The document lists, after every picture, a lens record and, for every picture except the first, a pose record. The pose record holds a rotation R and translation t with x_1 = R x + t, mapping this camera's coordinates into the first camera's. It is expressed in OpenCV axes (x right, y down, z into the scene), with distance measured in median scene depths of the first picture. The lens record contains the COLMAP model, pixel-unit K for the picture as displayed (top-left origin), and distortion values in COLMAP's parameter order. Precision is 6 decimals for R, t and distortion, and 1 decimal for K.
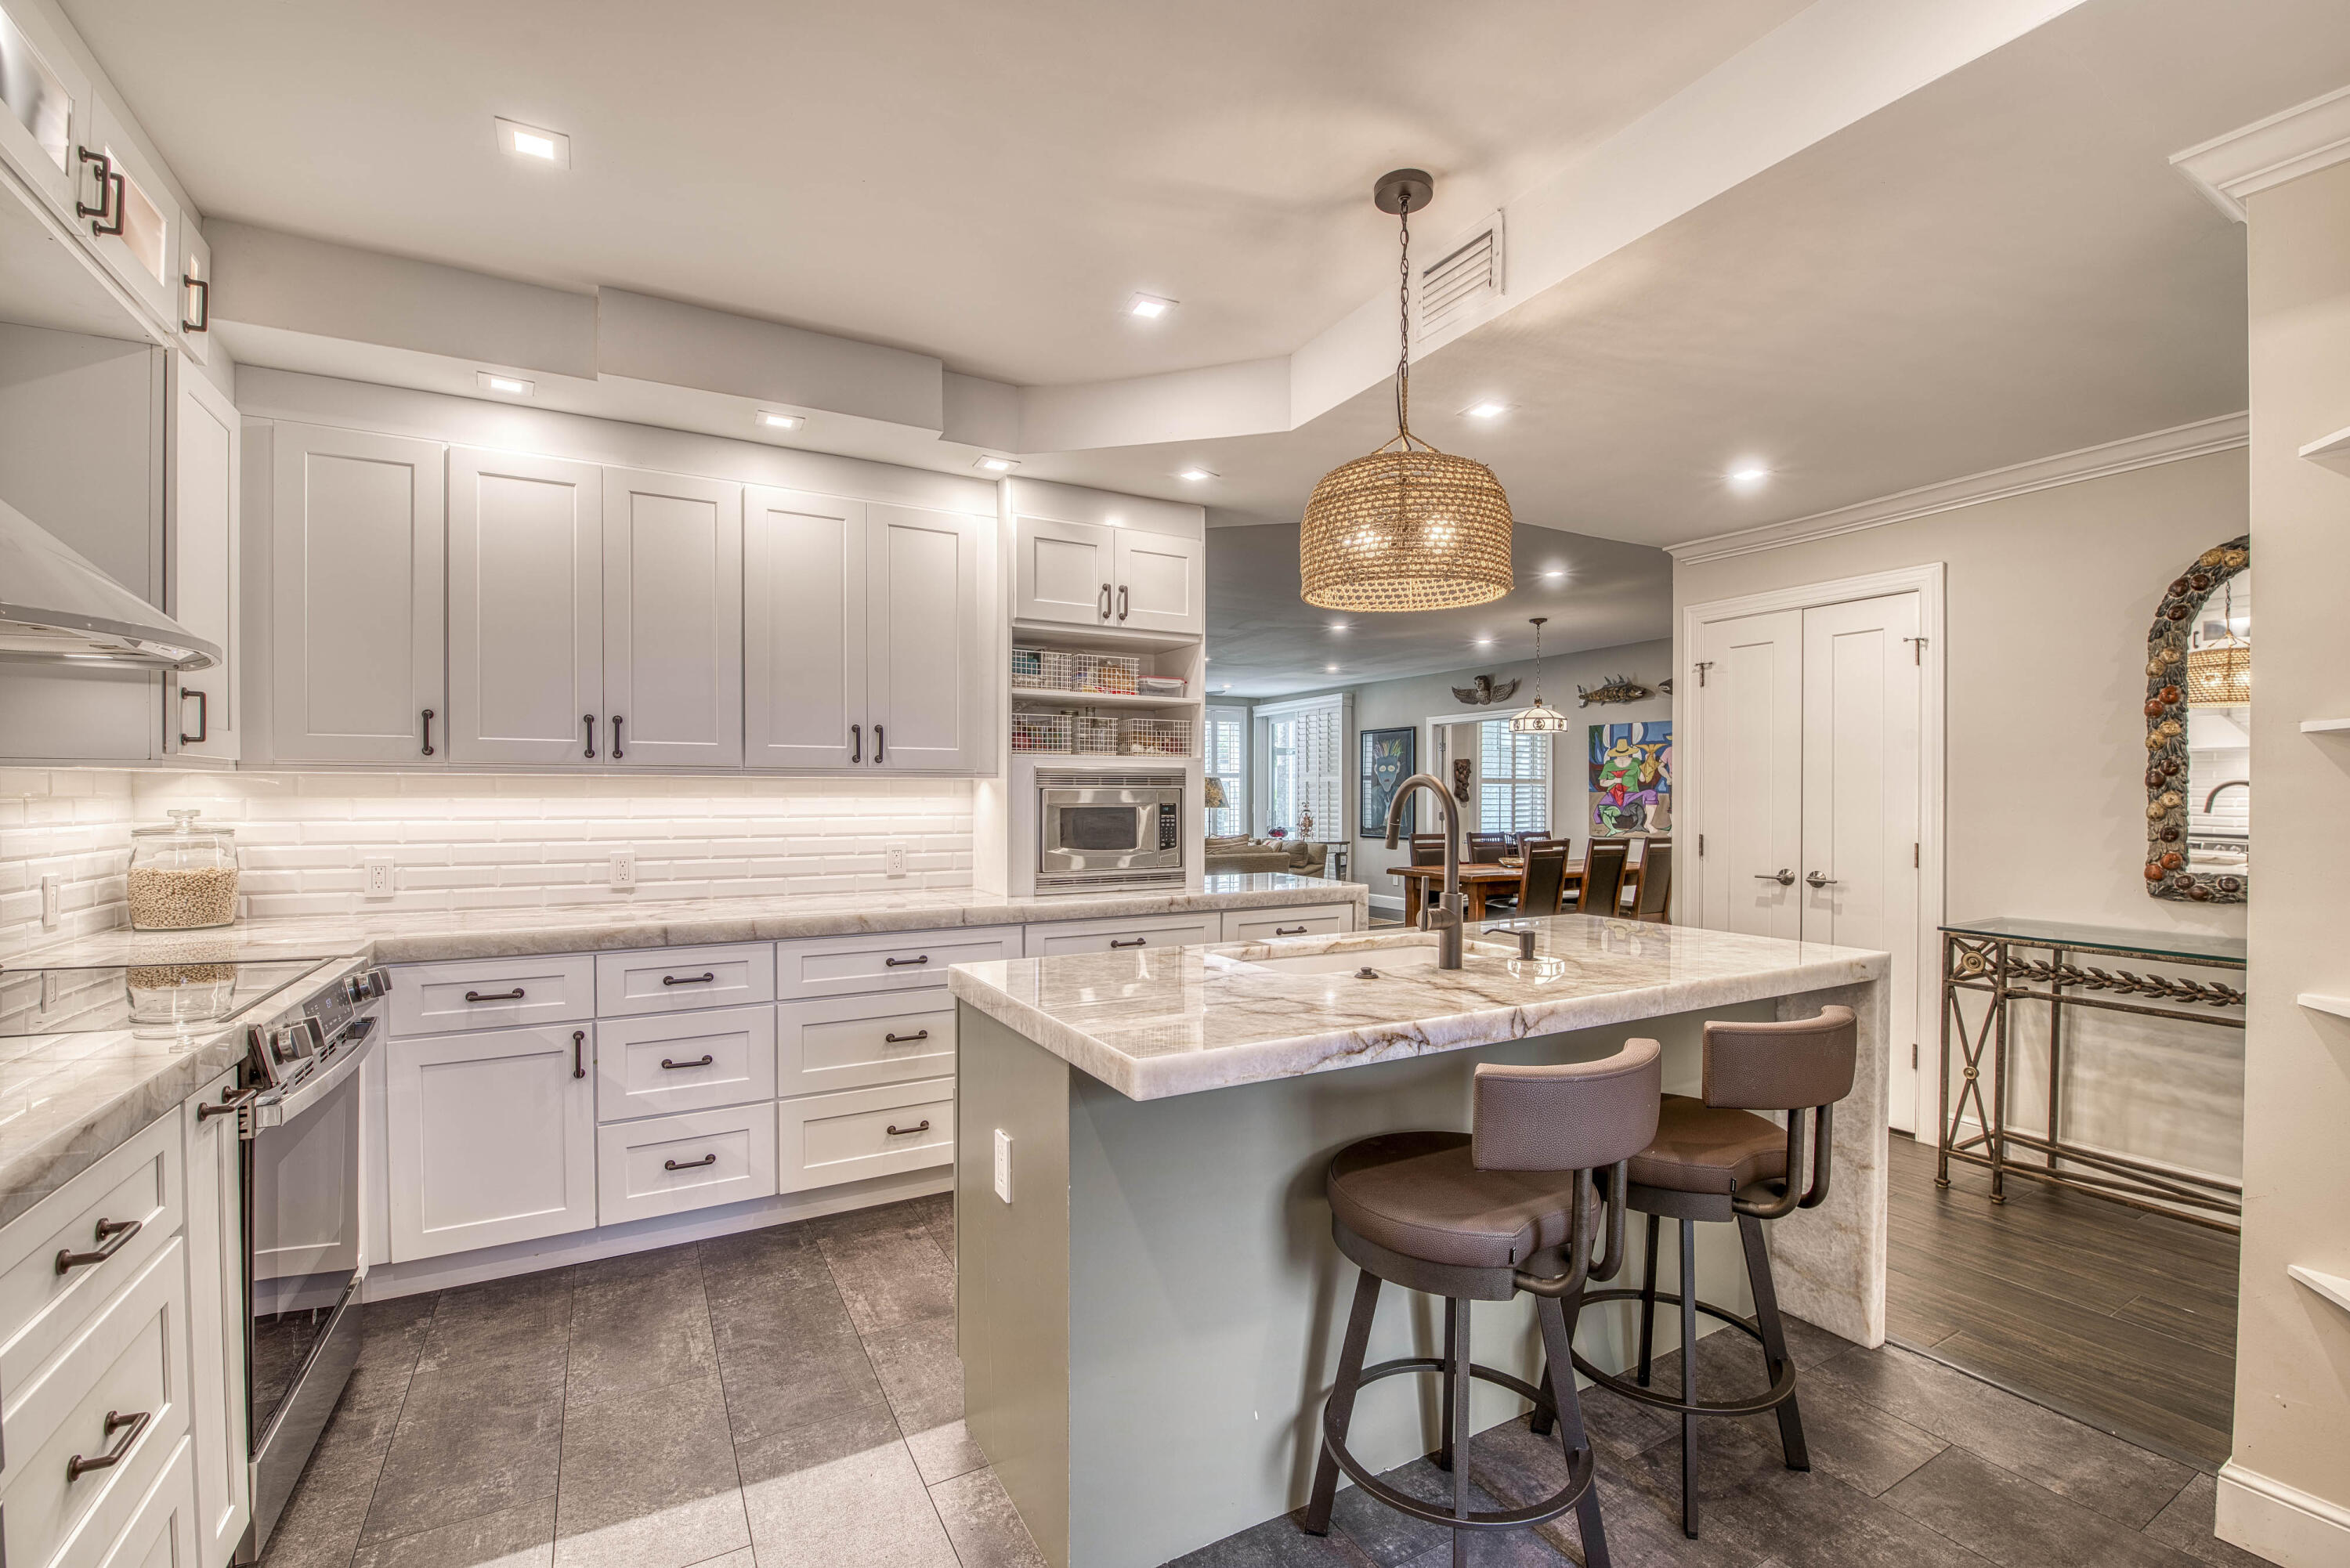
lens RADIAL K [[1011.3, 0, 1201.3], [0, 1011.3, 806.7], [0, 0, 1]] dist [-0.003295, -0.009575]
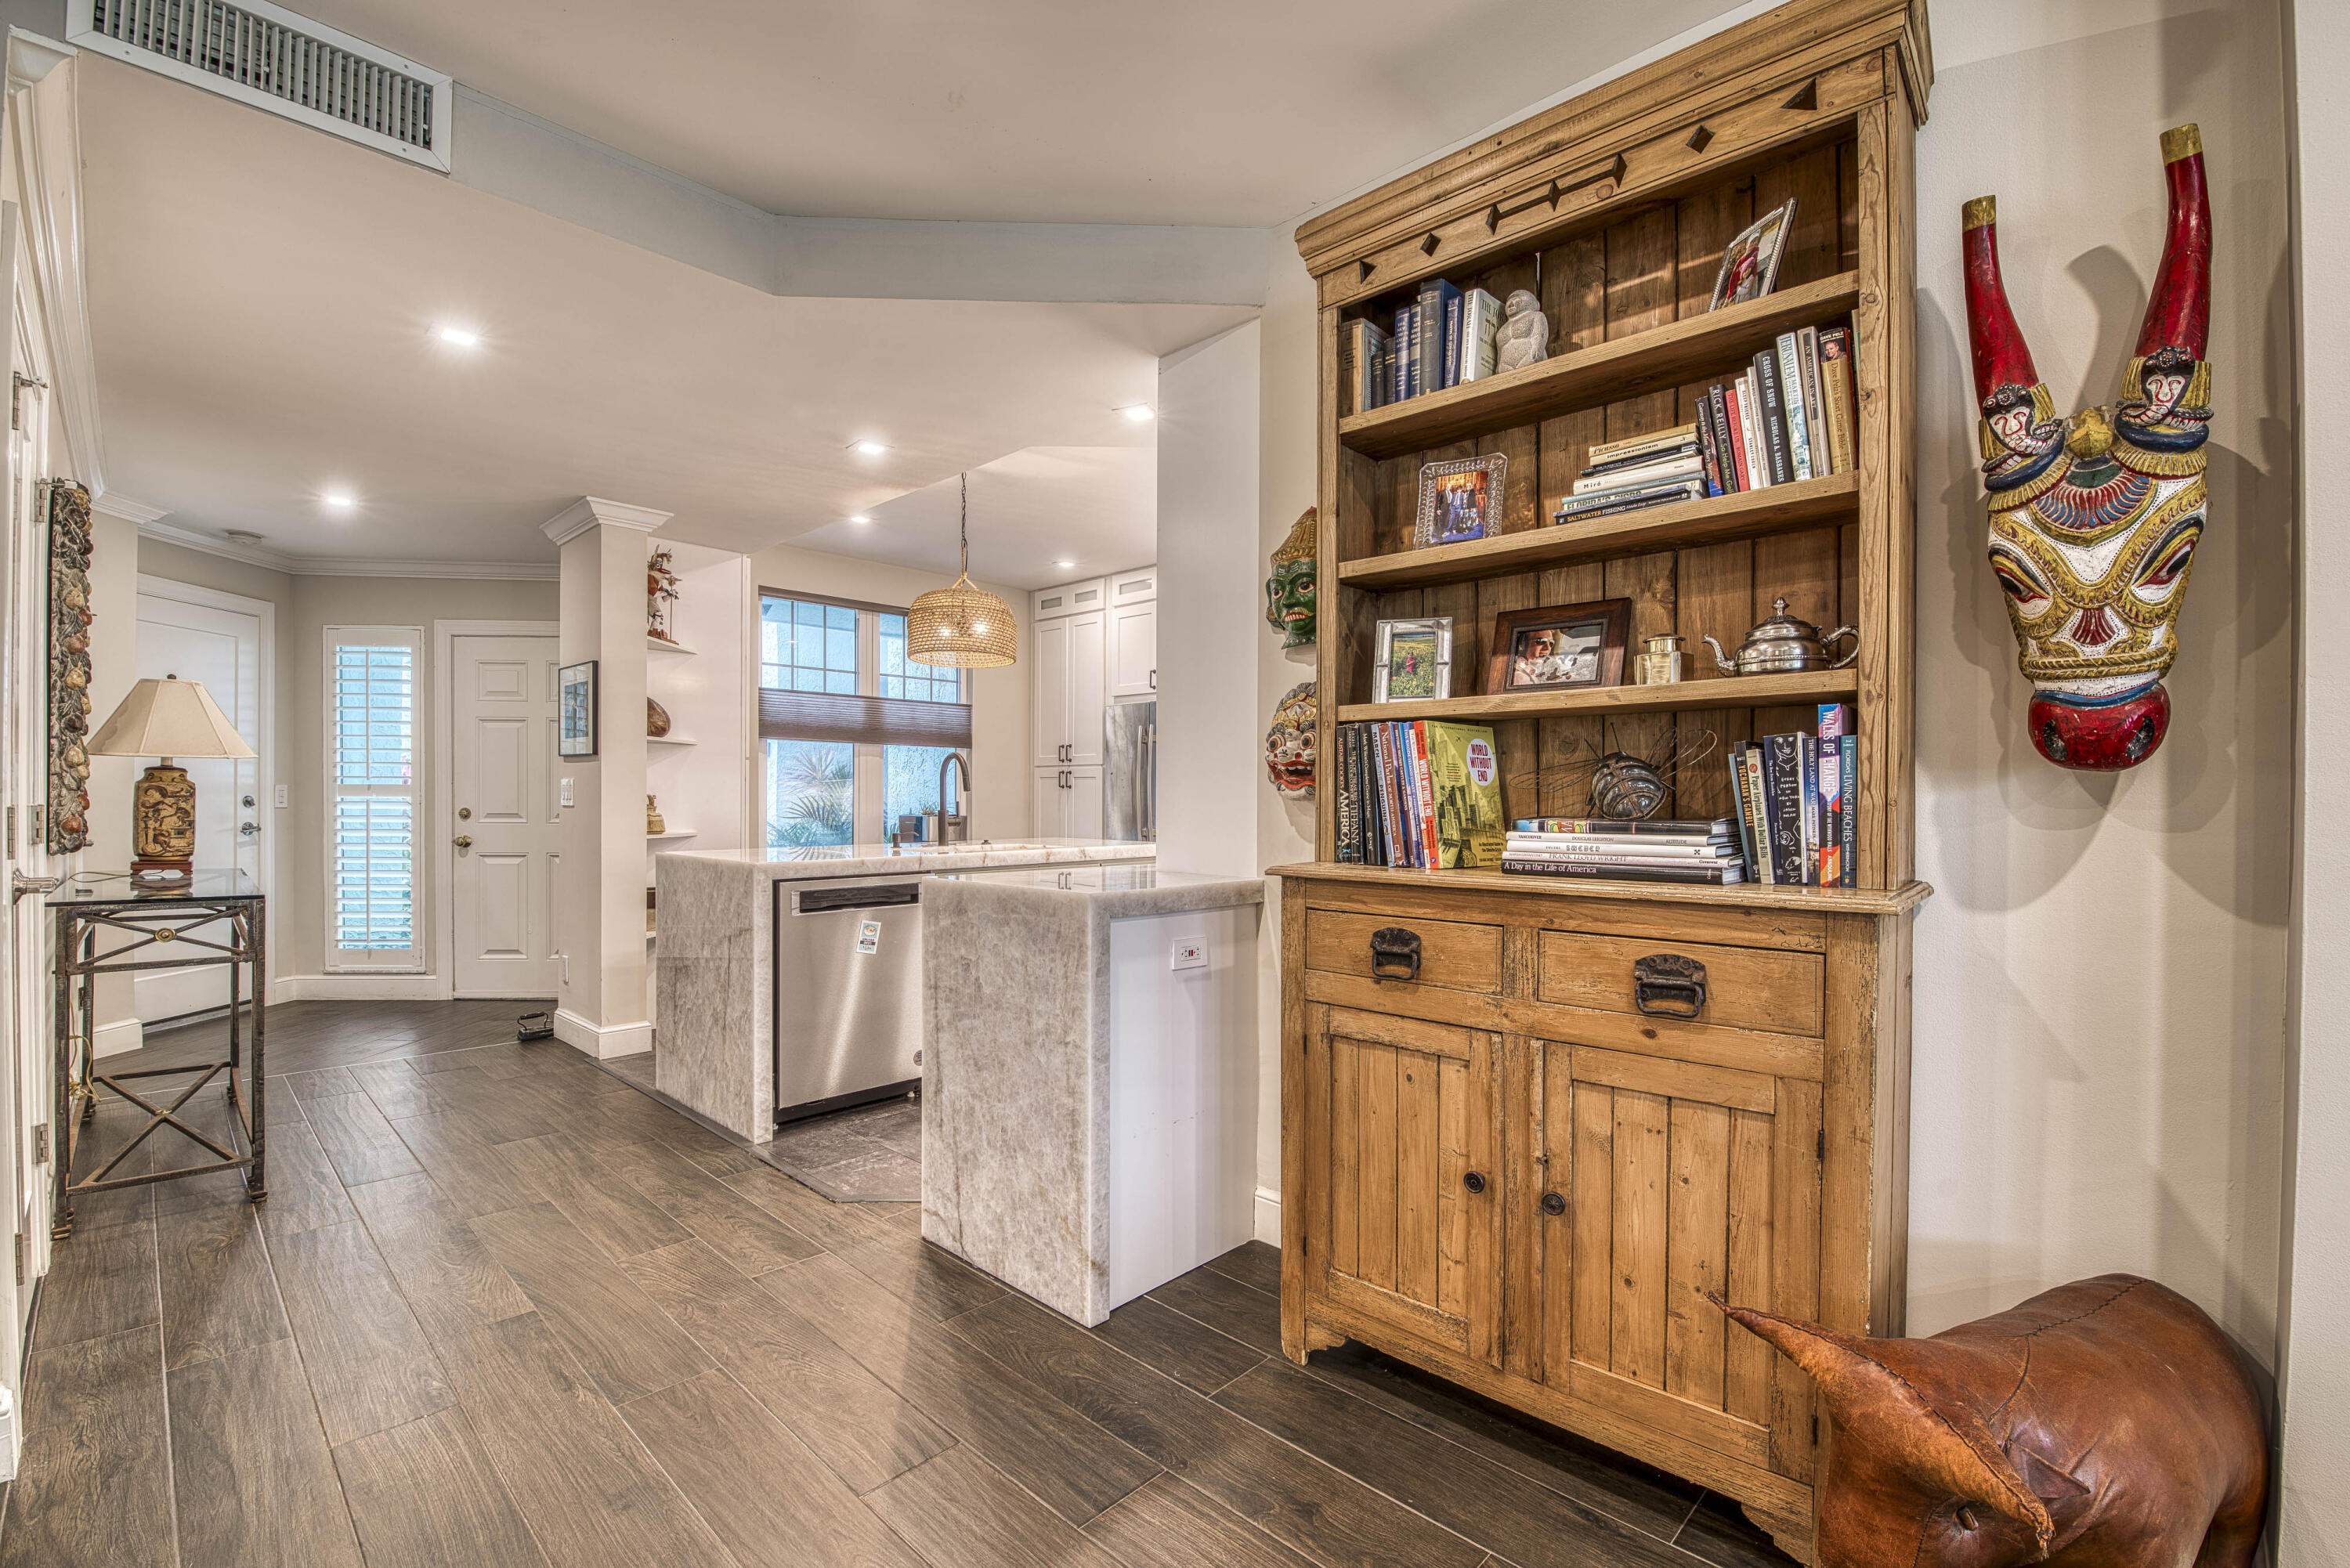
lens RADIAL K [[1011.3, 0, 1201.3], [0, 1011.3, 806.7], [0, 0, 1]] dist [-0.003295, -0.009575]
pose [[-0.956900, -0.003489, -0.290396, 0.083803], [-0.009448, 0.999773, 0.019120, 0.007941], [0.290264, 0.021039, -0.956715, 0.770913]]
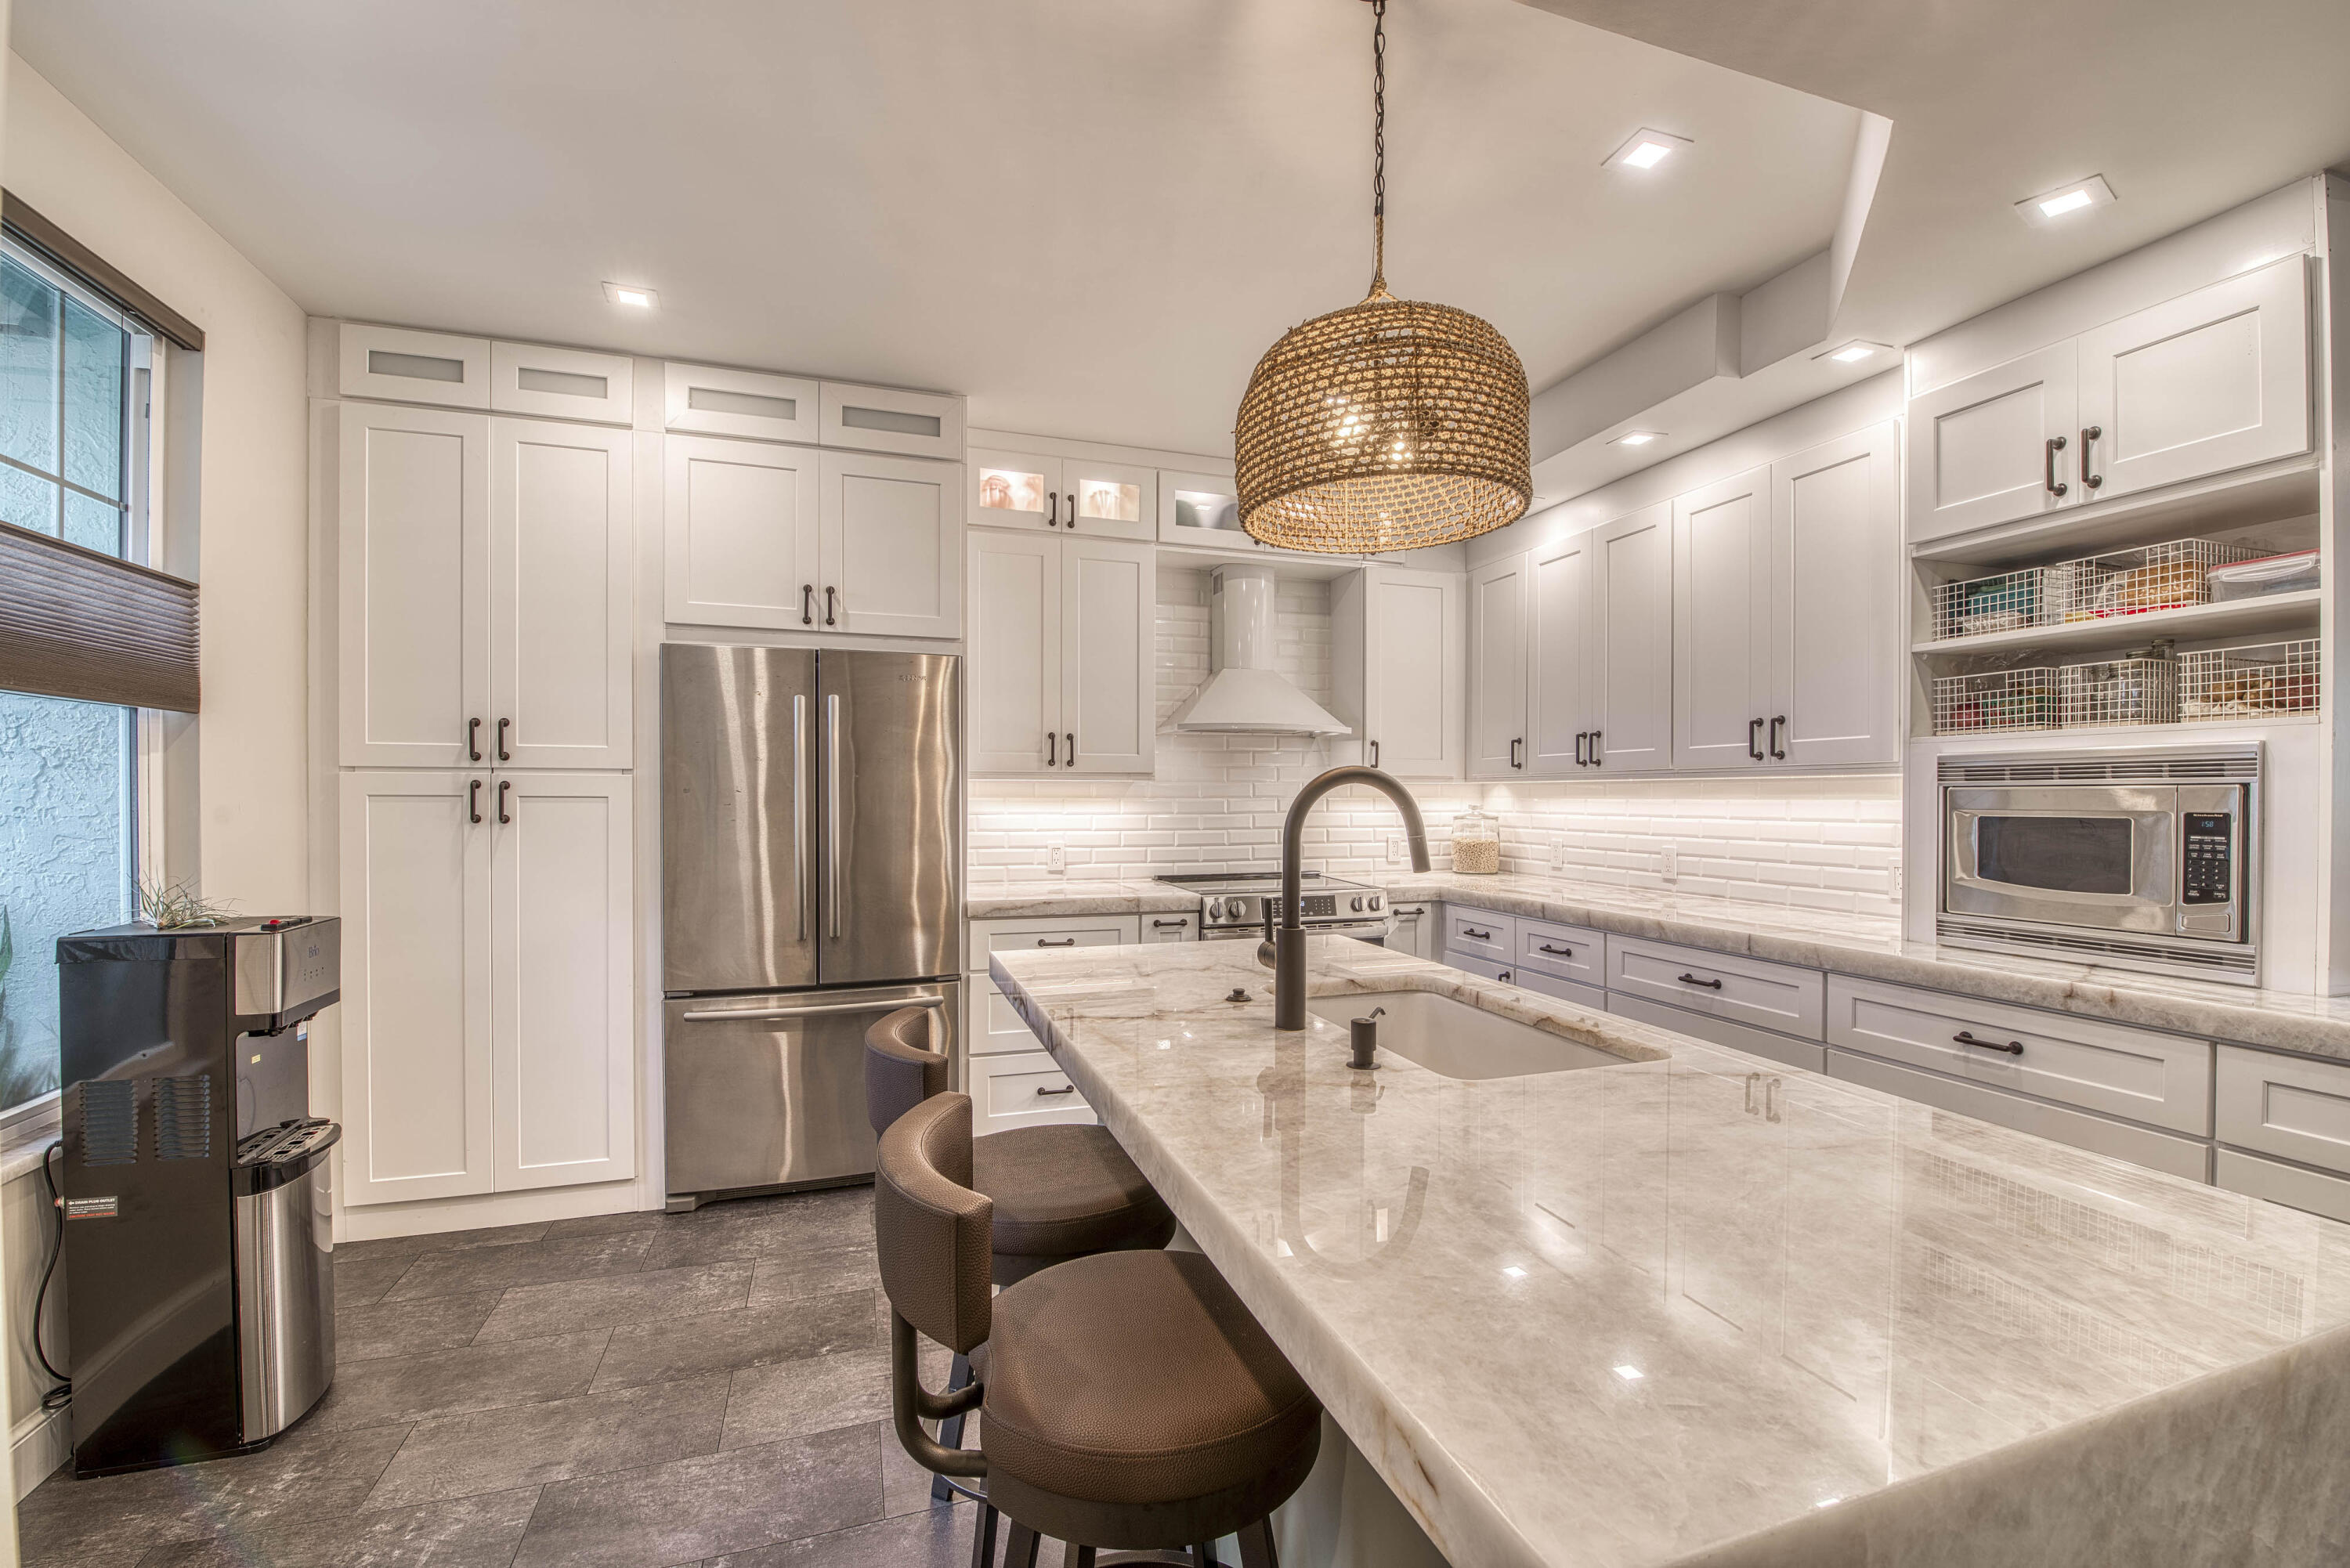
lens RADIAL K [[1011.3, 0, 1201.3], [0, 1011.3, 806.7], [0, 0, 1]] dist [-0.003295, -0.009575]
pose [[-0.186225, 0.009558, -0.982461, 0.240648], [-0.012247, 0.999852, 0.012048, -0.002786], [0.982431, 0.014276, -0.186081, 0.261128]]
